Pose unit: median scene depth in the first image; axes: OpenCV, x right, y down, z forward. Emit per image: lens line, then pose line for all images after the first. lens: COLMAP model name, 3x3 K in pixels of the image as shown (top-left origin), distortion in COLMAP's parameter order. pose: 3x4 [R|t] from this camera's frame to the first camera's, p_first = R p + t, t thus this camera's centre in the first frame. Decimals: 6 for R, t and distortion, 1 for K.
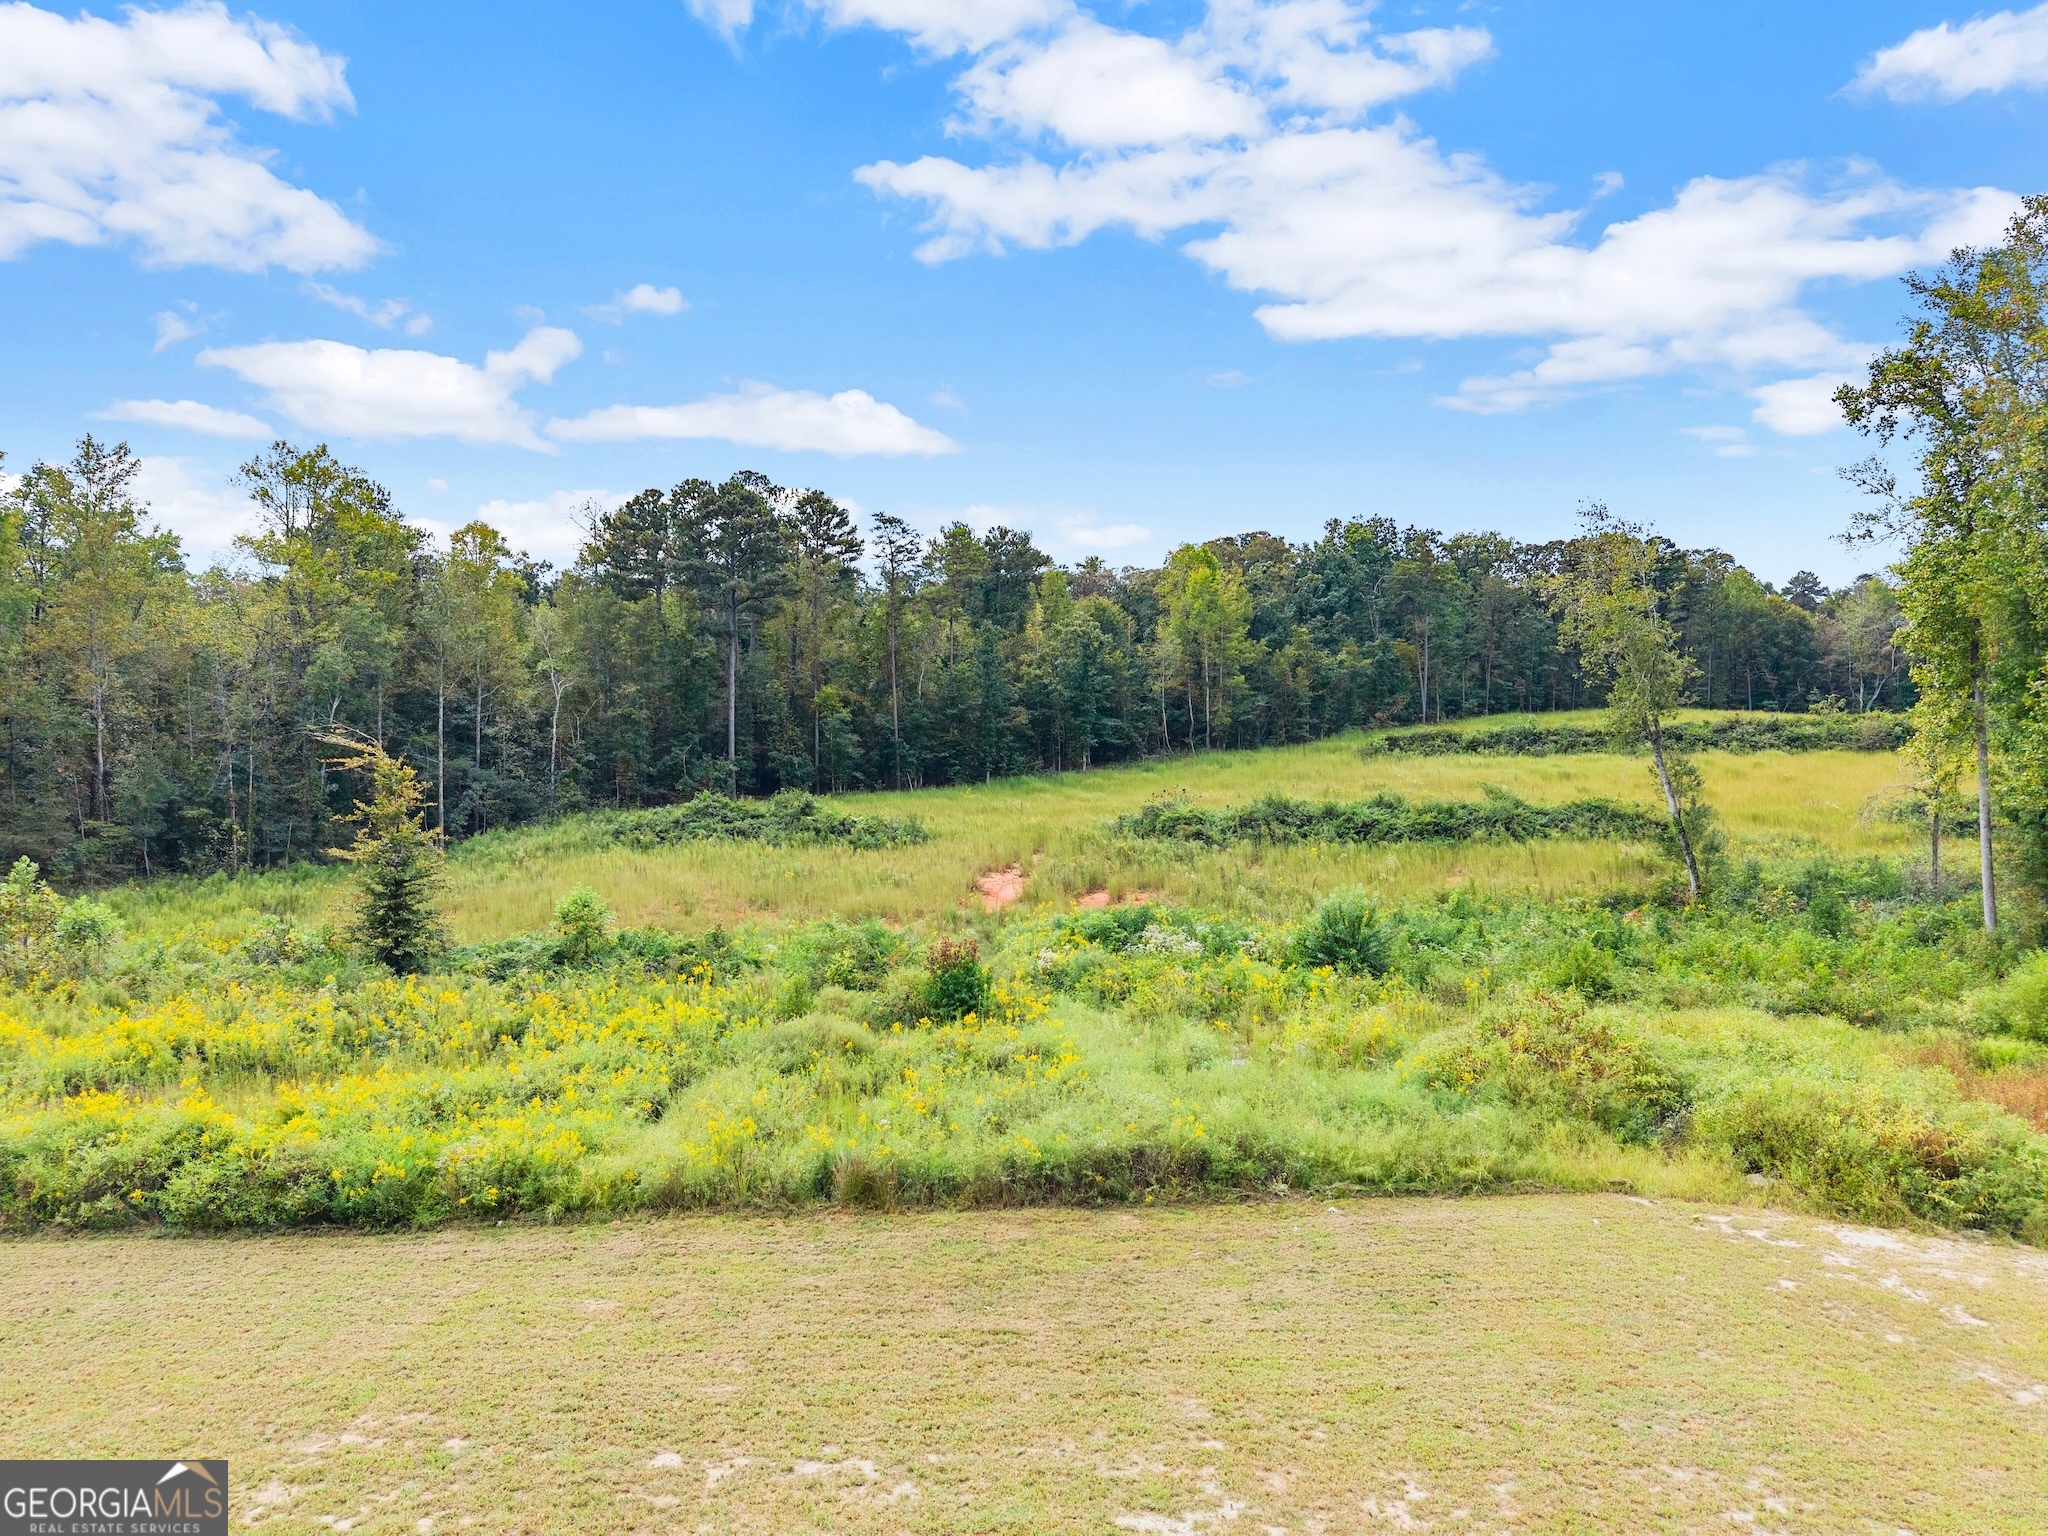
lens RADIAL K [[1366.5, 0, 1013.3], [0, 1366.5, 771.2], [0, 0, 1]] dist [0.038412, -0.036316]
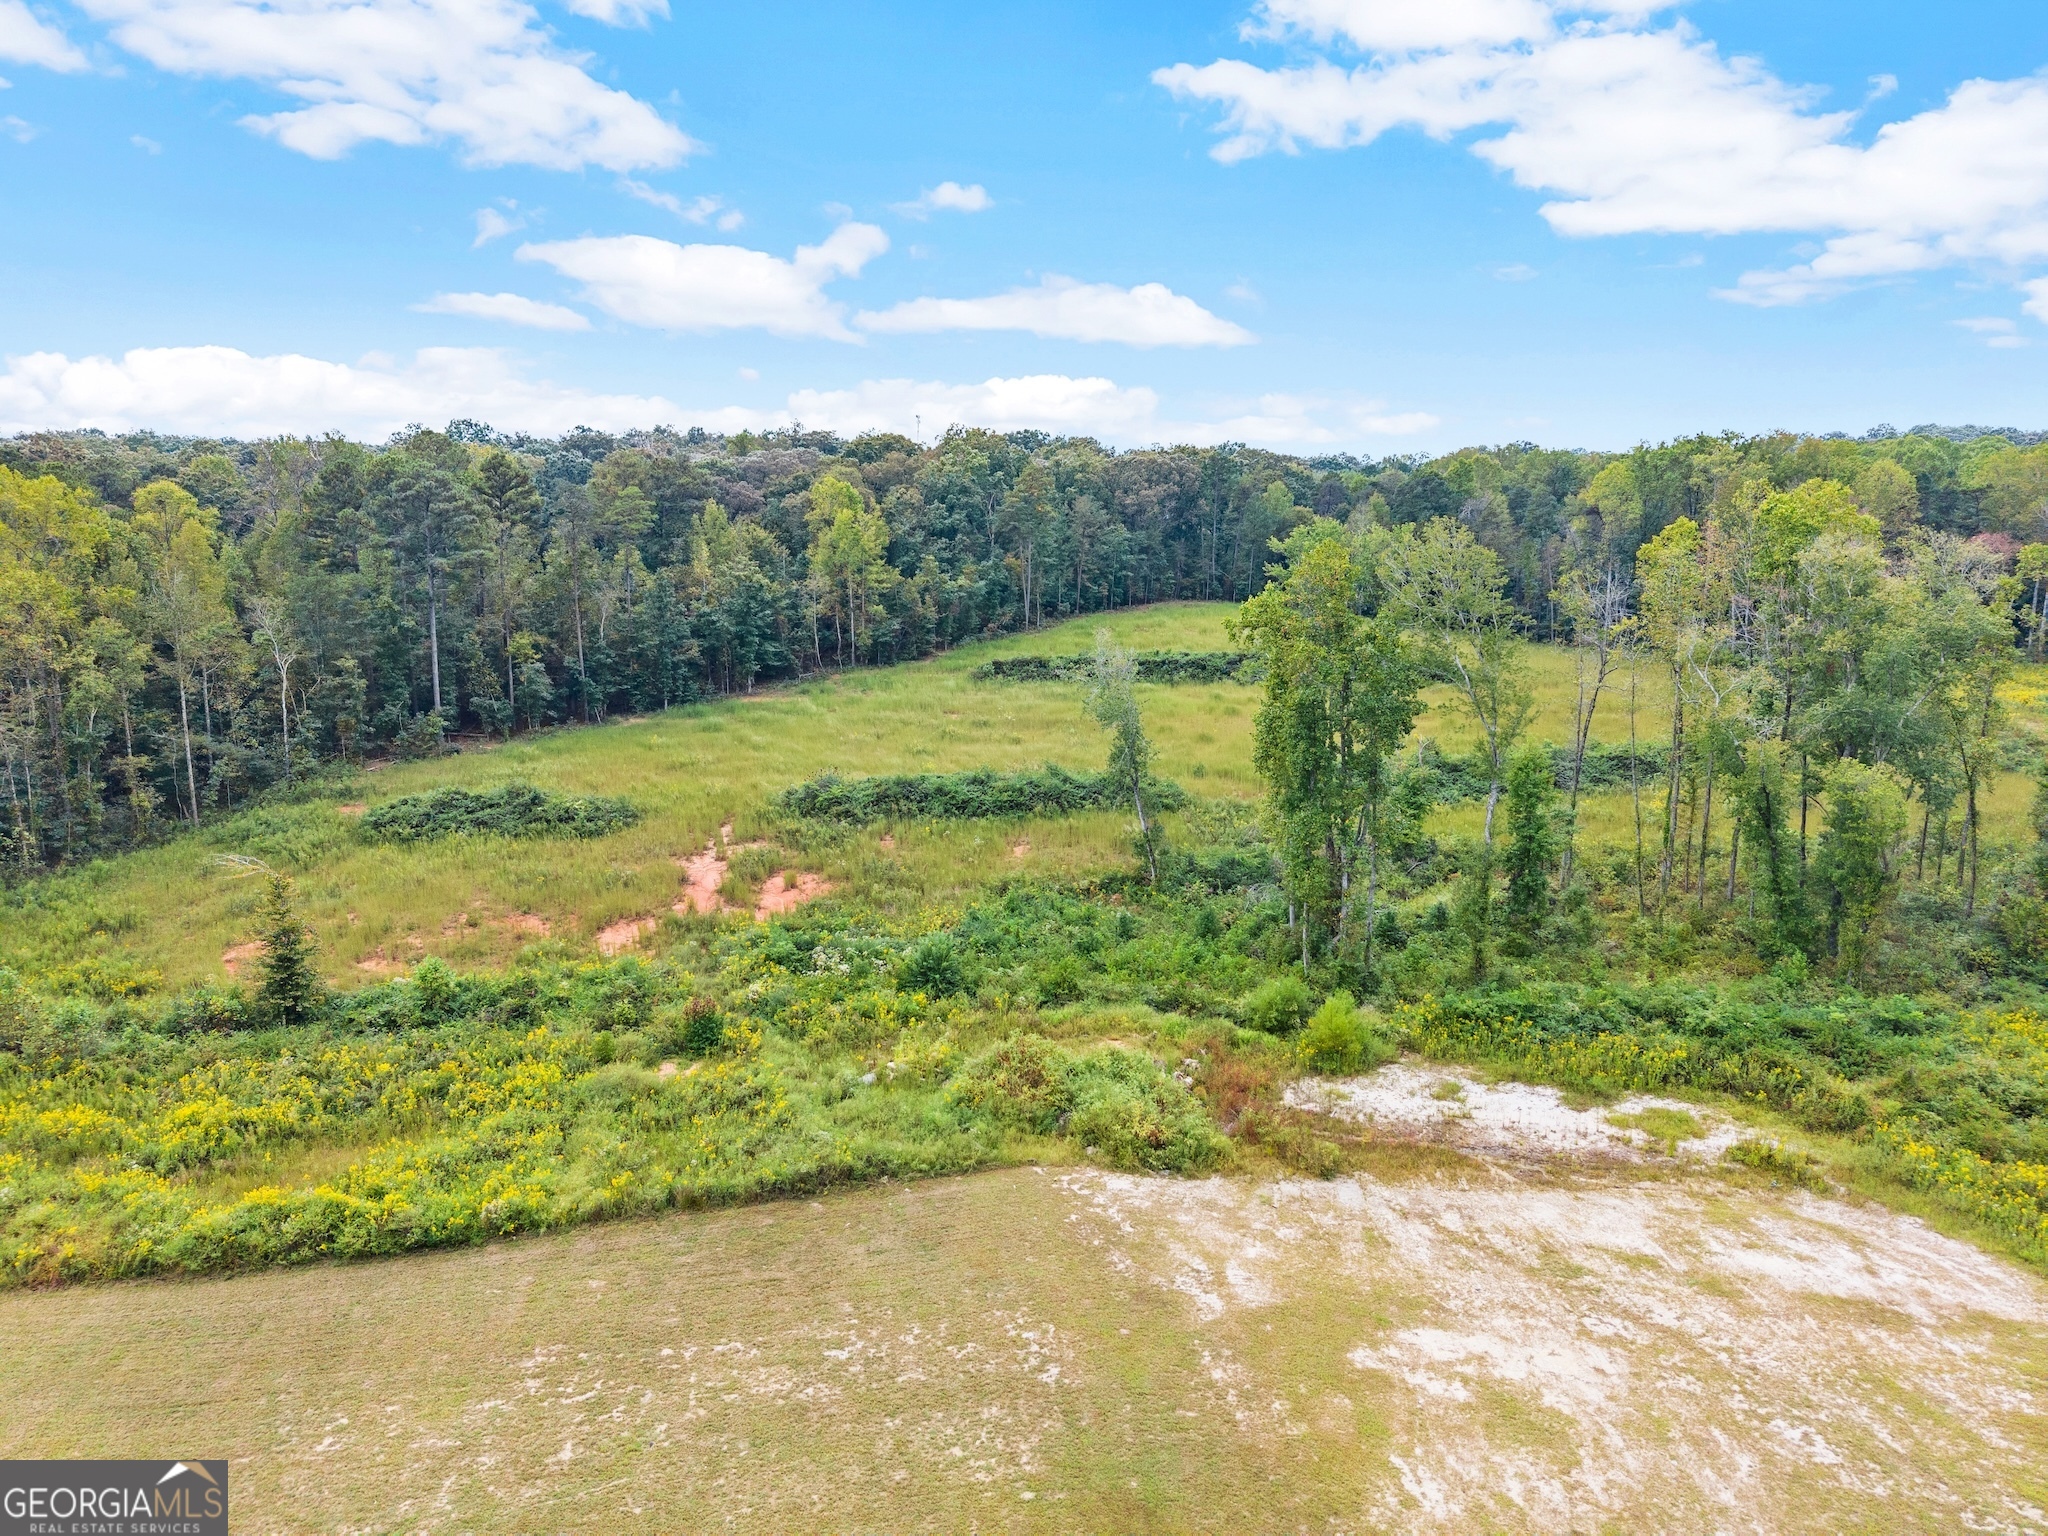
lens RADIAL K [[1377.4, 0, 1011.2], [0, 1377.4, 768.9], [0, 0, 1]] dist [0.040905, -0.042324]
pose [[0.967656, -0.034838, 0.249858, -0.086980], [-0.010731, 0.983839, 0.178736, -0.456109], [-0.252047, -0.175636, 0.951643, -0.644432]]
